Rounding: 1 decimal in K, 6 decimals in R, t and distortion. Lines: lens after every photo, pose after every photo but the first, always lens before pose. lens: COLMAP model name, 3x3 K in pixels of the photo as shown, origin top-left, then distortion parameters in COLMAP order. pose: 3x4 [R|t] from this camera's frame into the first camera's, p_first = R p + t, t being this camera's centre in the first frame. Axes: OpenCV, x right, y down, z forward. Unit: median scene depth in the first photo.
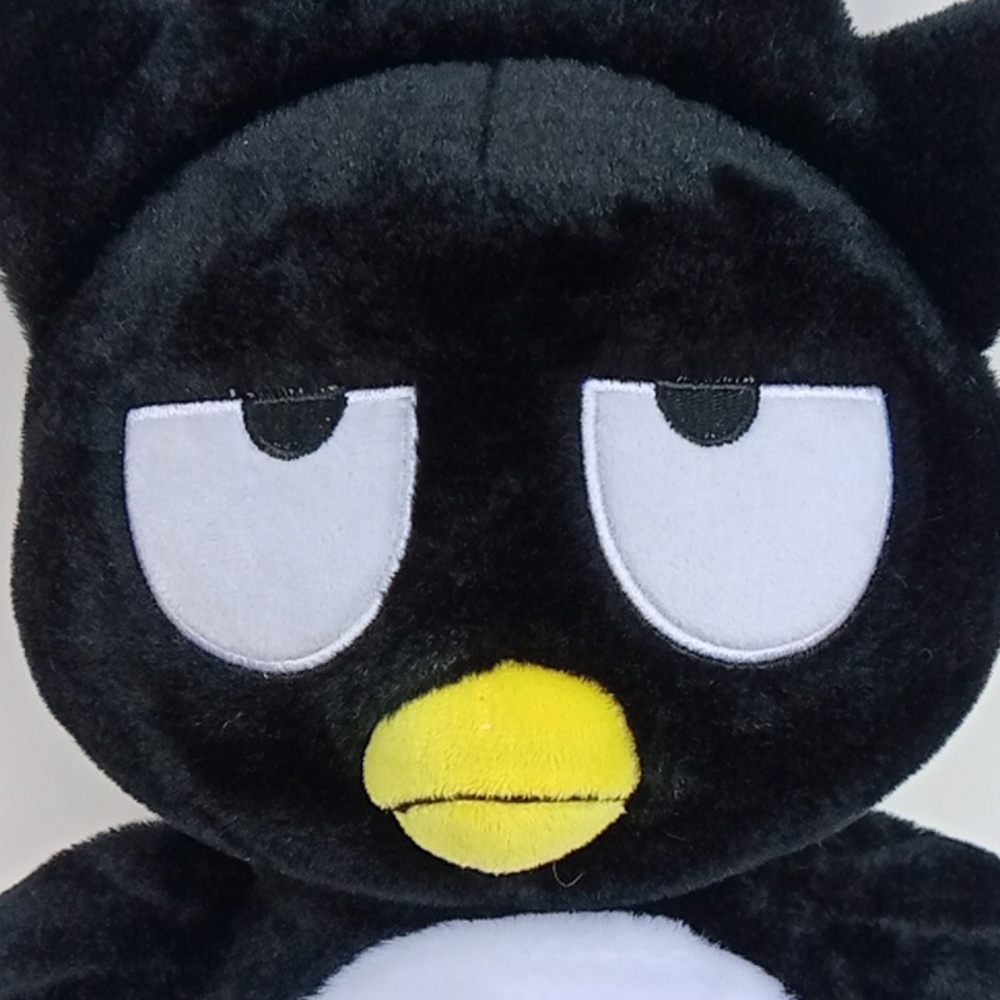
lens RADIAL K [[1697.8, 0, 501.5], [0, 1697.8, 533.4], [0, 0, 1]] dist [0.059579, 0.035202]
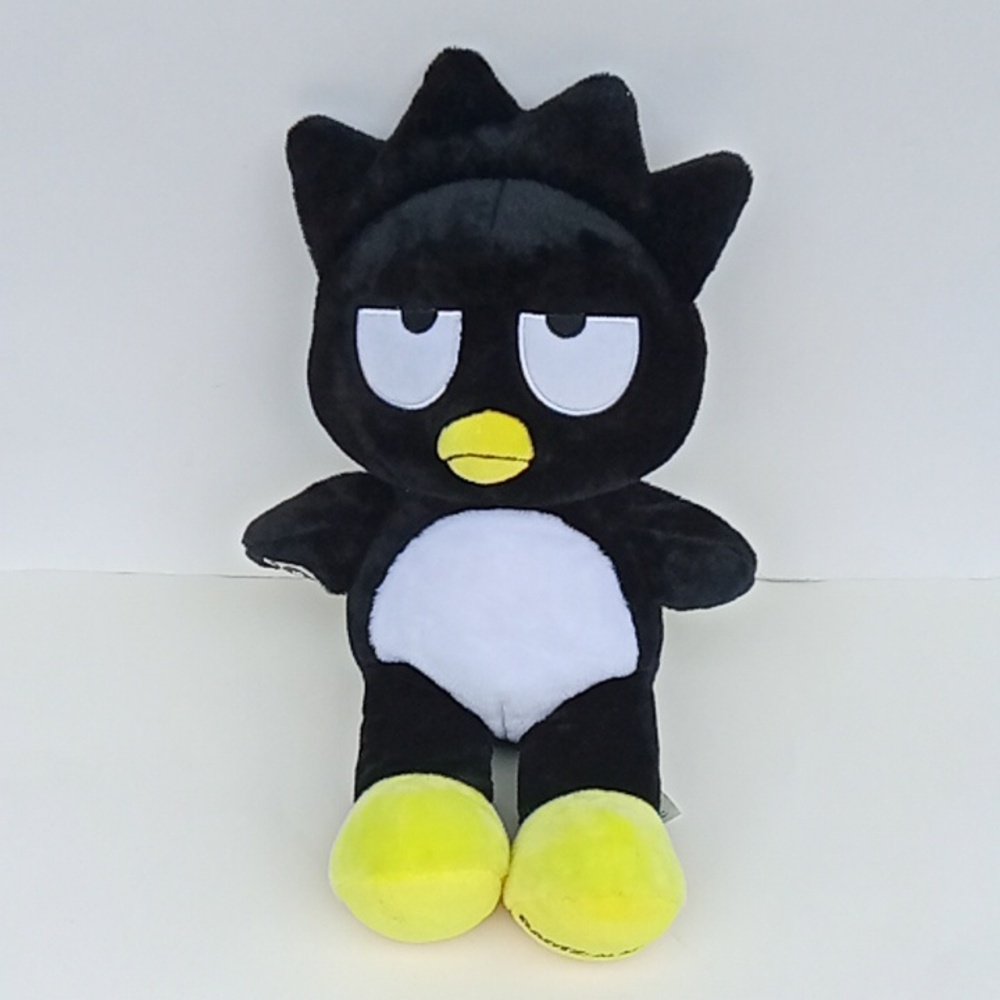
lens RADIAL K [[1697.8, 0, 501.5], [0, 1697.8, 533.4], [0, 0, 1]] dist [0.059579, 0.035202]
pose [[0.995260, 0.066277, -0.071162, 0.229234], [-0.056894, 0.990317, 0.126633, -0.077954], [0.078865, -0.121984, 0.989394, -1.755178]]
